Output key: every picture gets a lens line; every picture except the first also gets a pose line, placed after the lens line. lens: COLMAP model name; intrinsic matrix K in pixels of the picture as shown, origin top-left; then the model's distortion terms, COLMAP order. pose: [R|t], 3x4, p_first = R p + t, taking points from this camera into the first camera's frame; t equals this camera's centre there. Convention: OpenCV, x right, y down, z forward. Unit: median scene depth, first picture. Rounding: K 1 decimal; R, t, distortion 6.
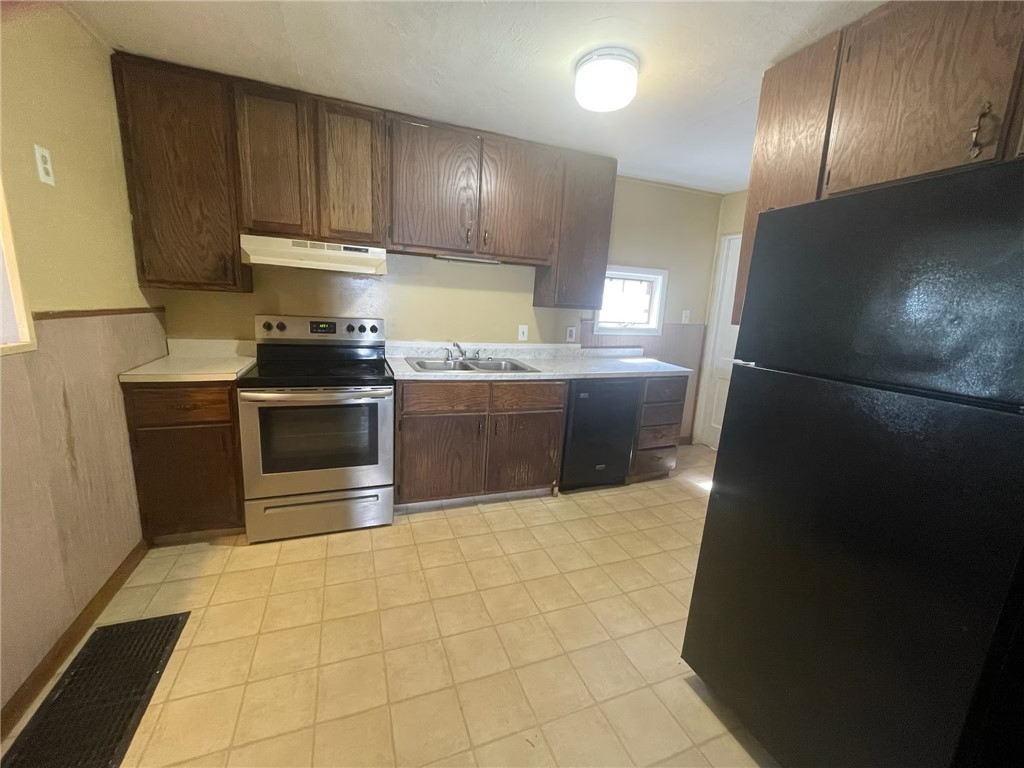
lens RADIAL K [[409.0, 0, 514.0], [0, 409.0, 378.7], [0, 0, 1]] dist [-0.002647, -0.000011]
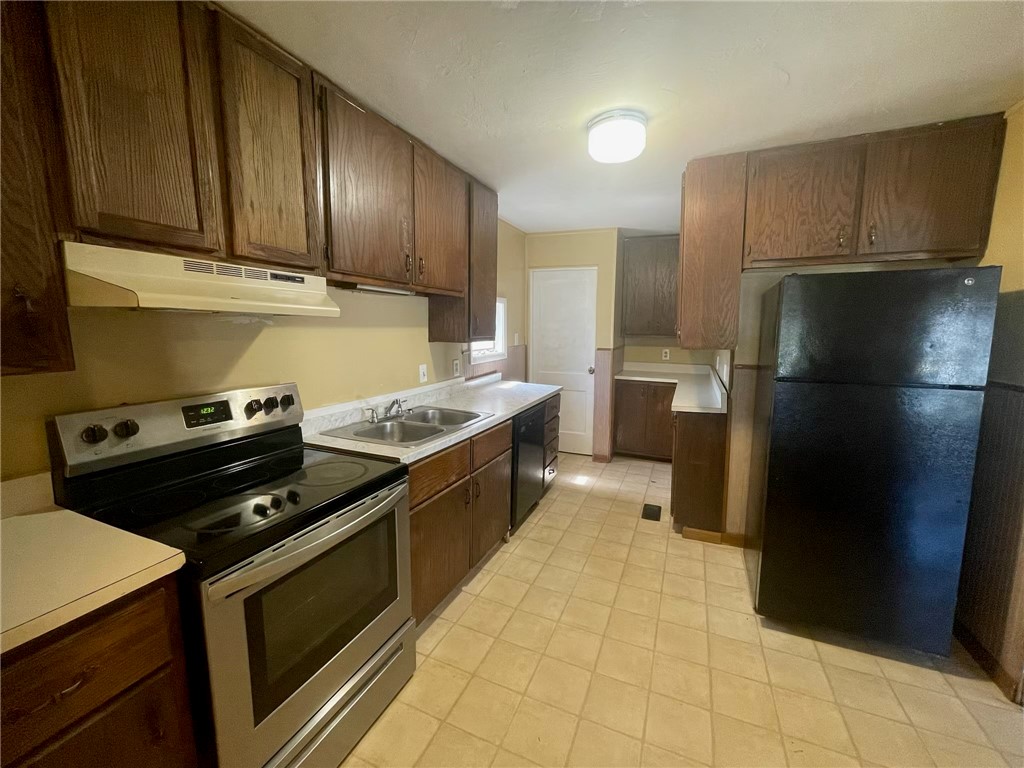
lens RADIAL K [[409.0, 0, 514.0], [0, 409.0, 378.7], [0, 0, 1]] dist [-0.002647, -0.000011]
pose [[0.713310, -0.139616, 0.686801, -0.564848], [0.163587, 0.986056, 0.030548, -0.125697], [-0.681489, 0.090561, 0.726203, 0.324930]]
